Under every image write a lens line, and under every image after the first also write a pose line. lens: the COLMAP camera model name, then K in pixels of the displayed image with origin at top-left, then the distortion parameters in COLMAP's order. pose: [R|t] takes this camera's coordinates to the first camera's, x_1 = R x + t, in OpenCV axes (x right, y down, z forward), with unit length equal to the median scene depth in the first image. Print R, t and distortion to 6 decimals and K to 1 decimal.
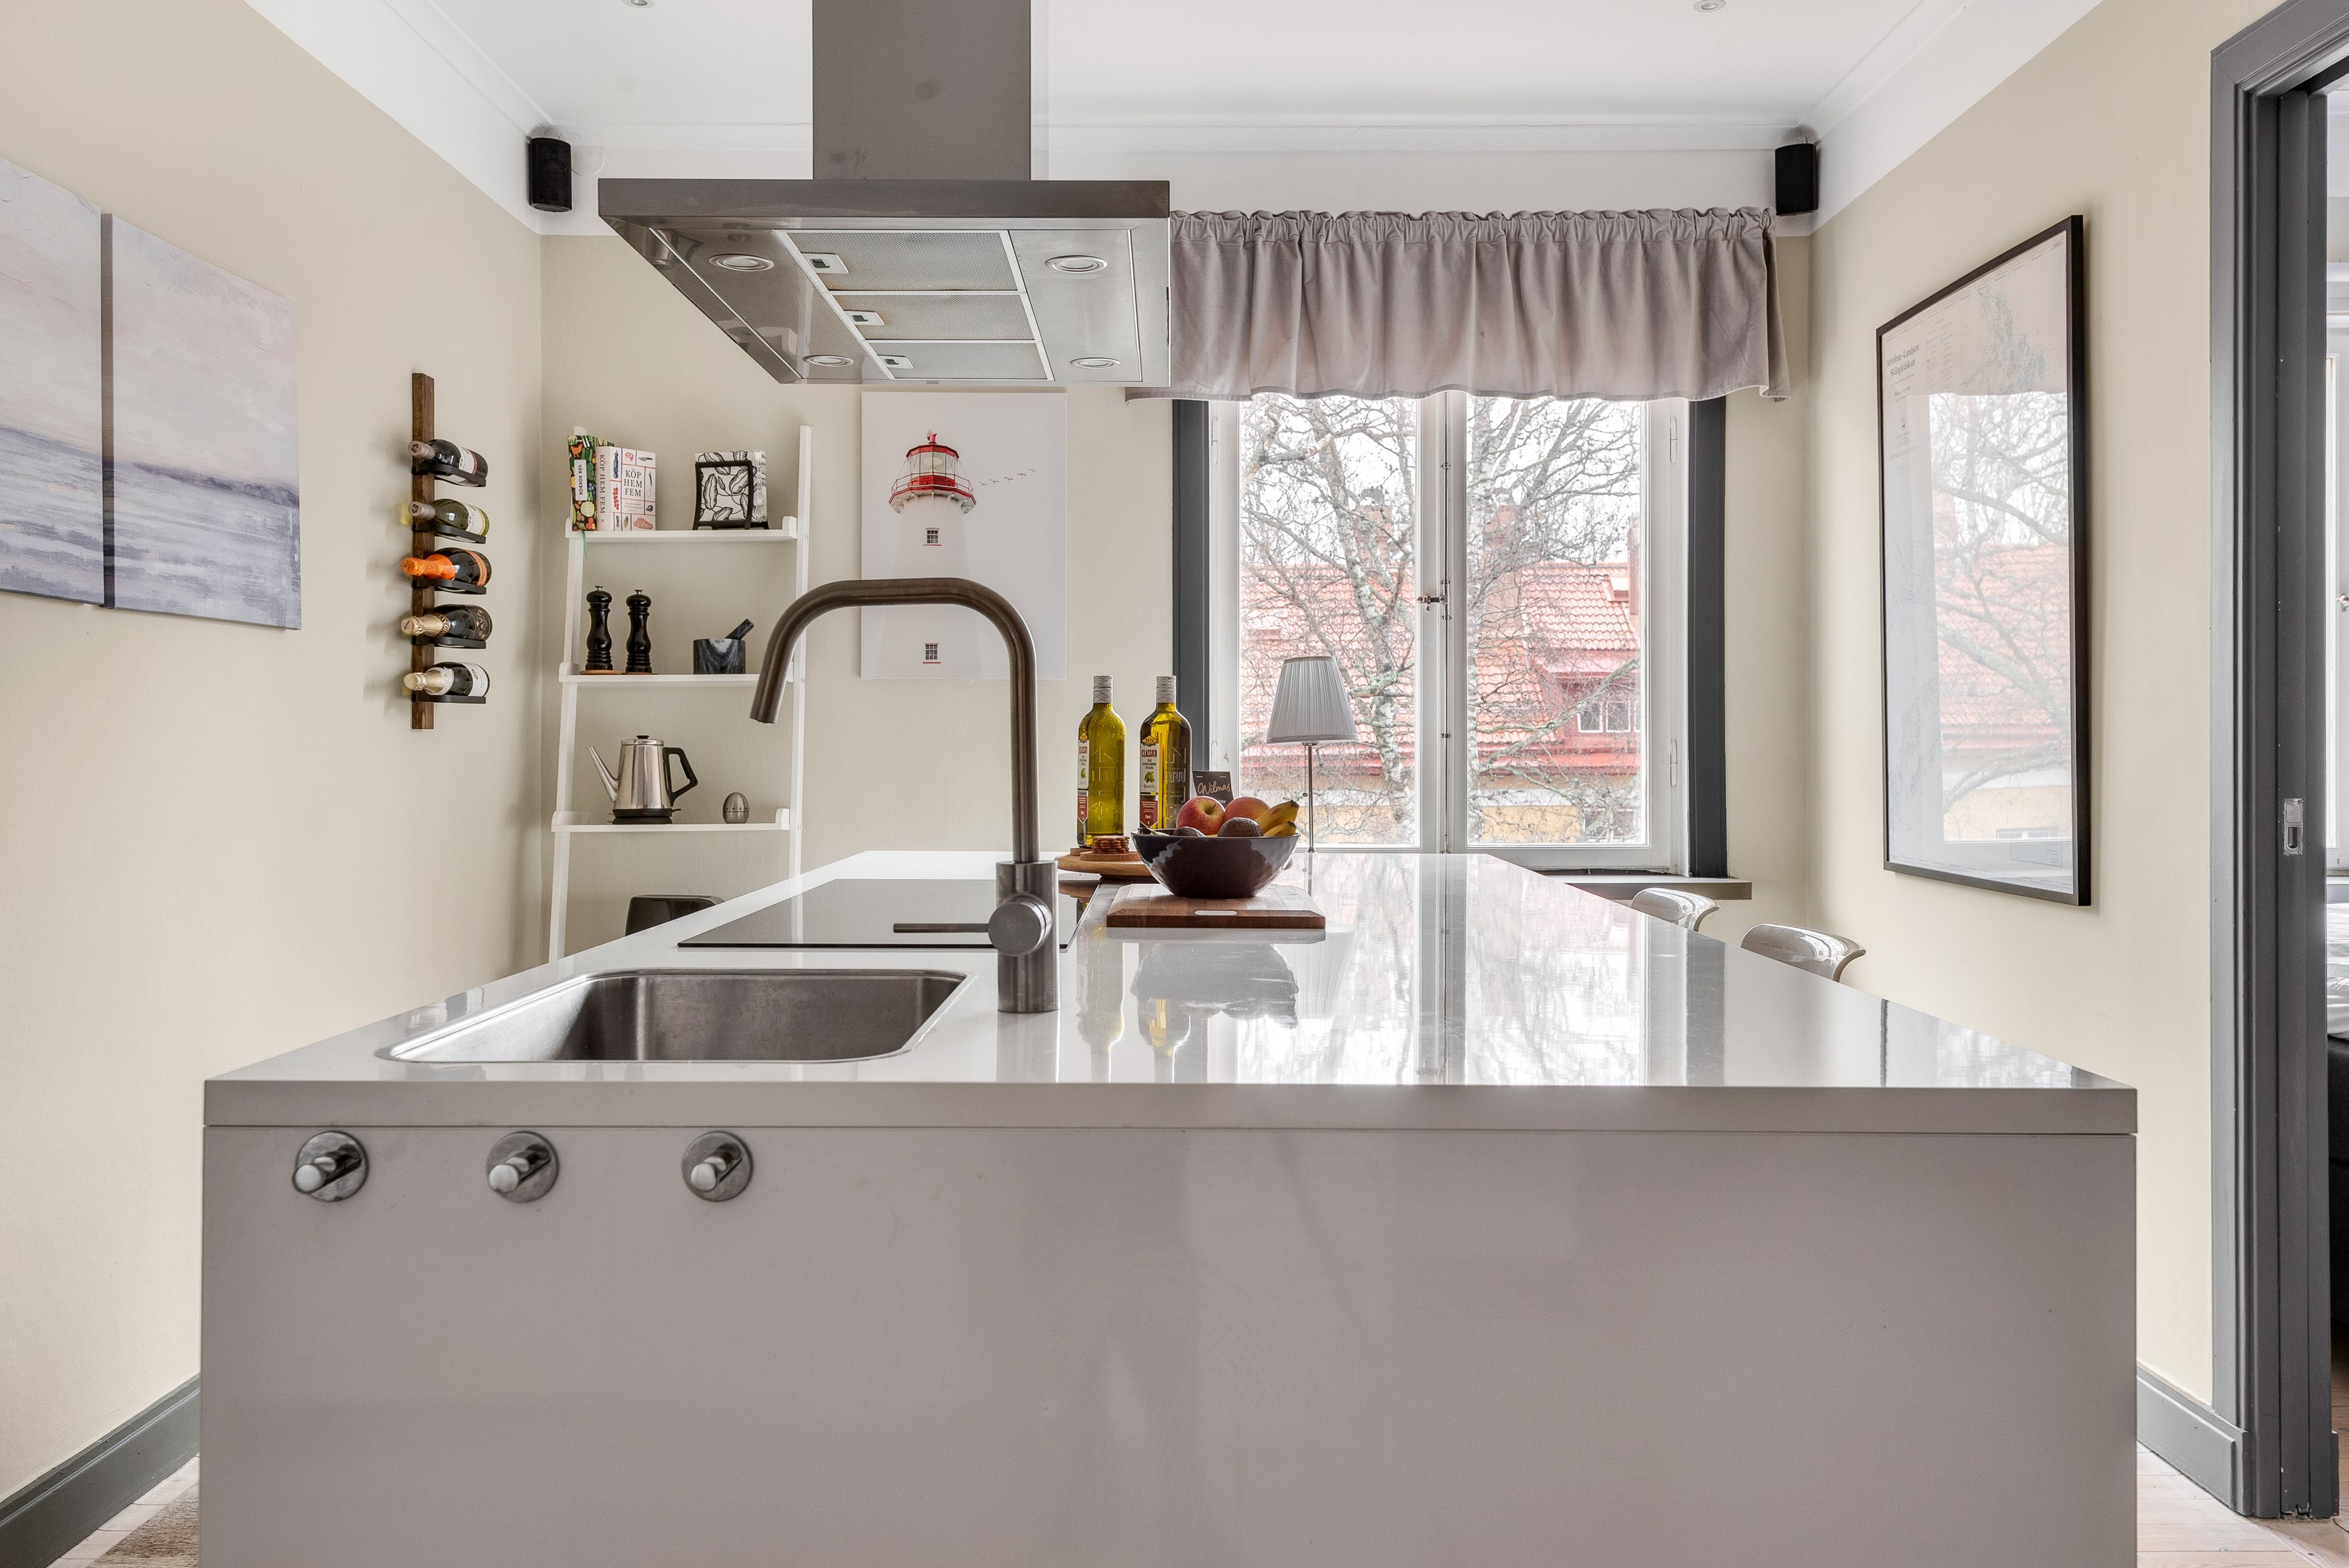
lens RADIAL K [[1856.9, 0, 1198.7], [0, 1856.9, 732.8], [0, 0, 1]] dist [0.053623, -0.041907]
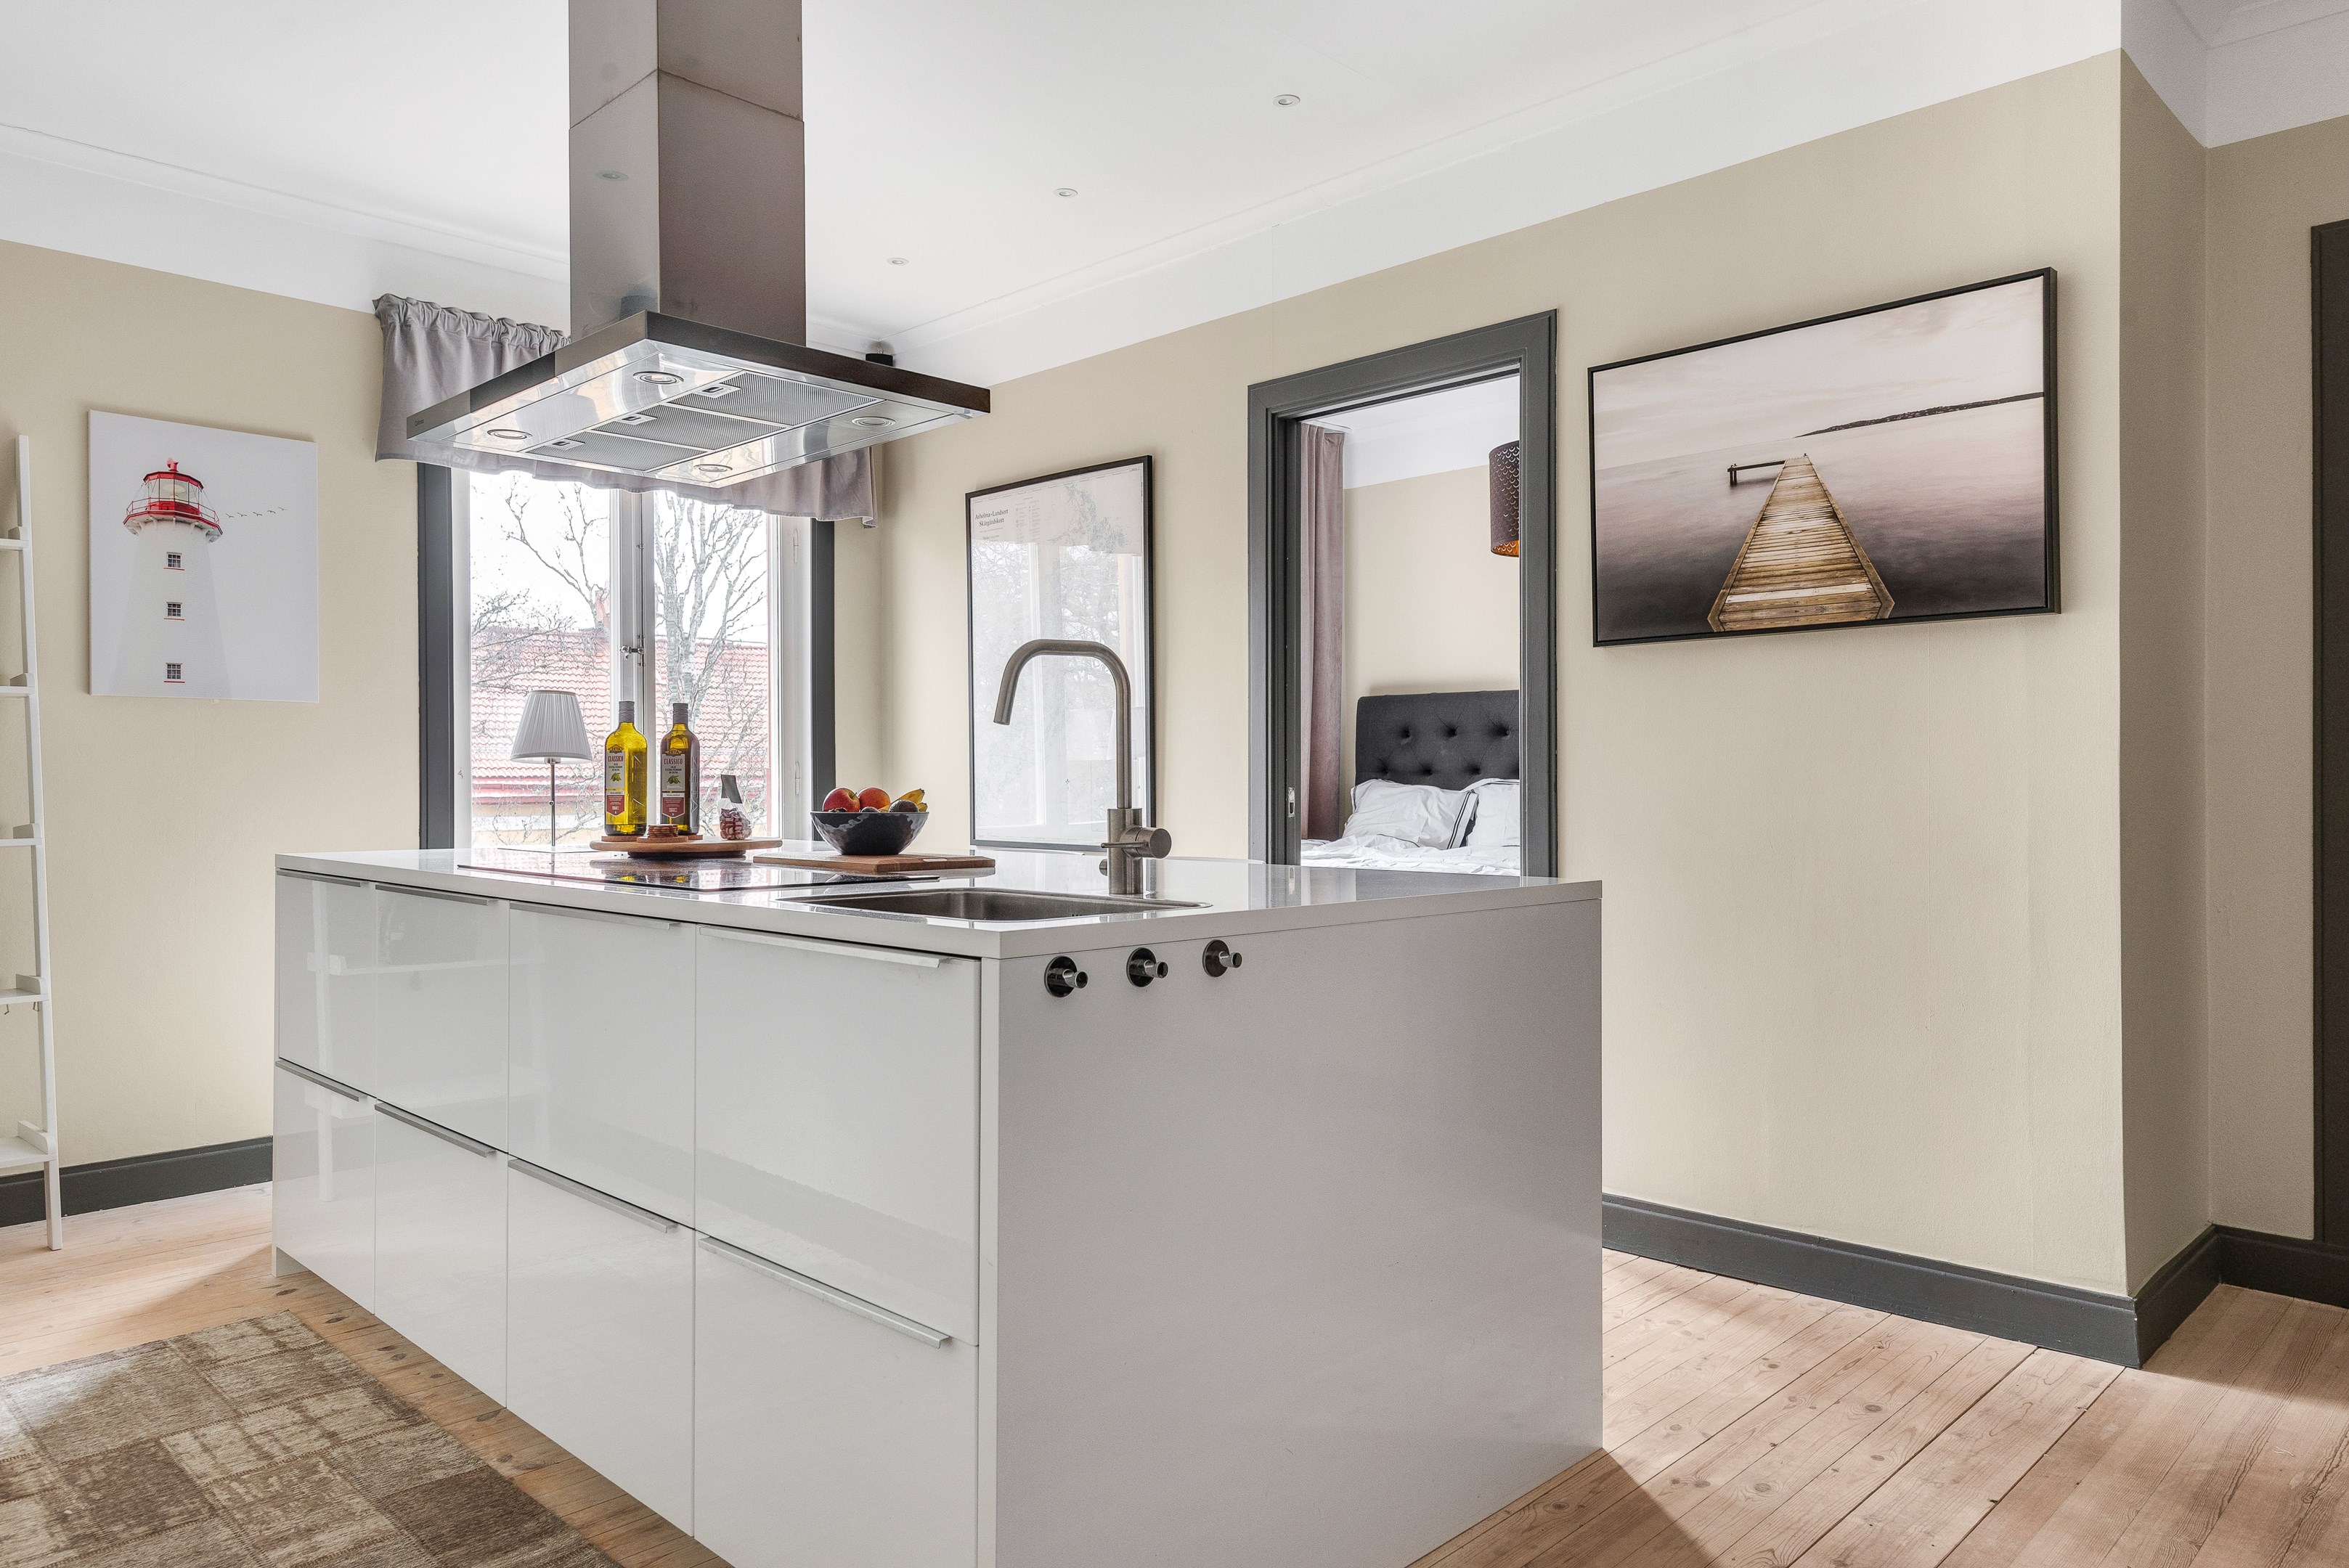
lens RADIAL K [[1506.2, 0, 1195.7], [0, 1506.2, 788.7], [0, 0, 1]] dist [0.030112, -0.005764]
pose [[0.698960, -0.008048, 0.715116, -0.369787], [-0.000437, 0.999932, 0.011681, 0.012283], [-0.715161, -0.008477, 0.698908, -0.006078]]
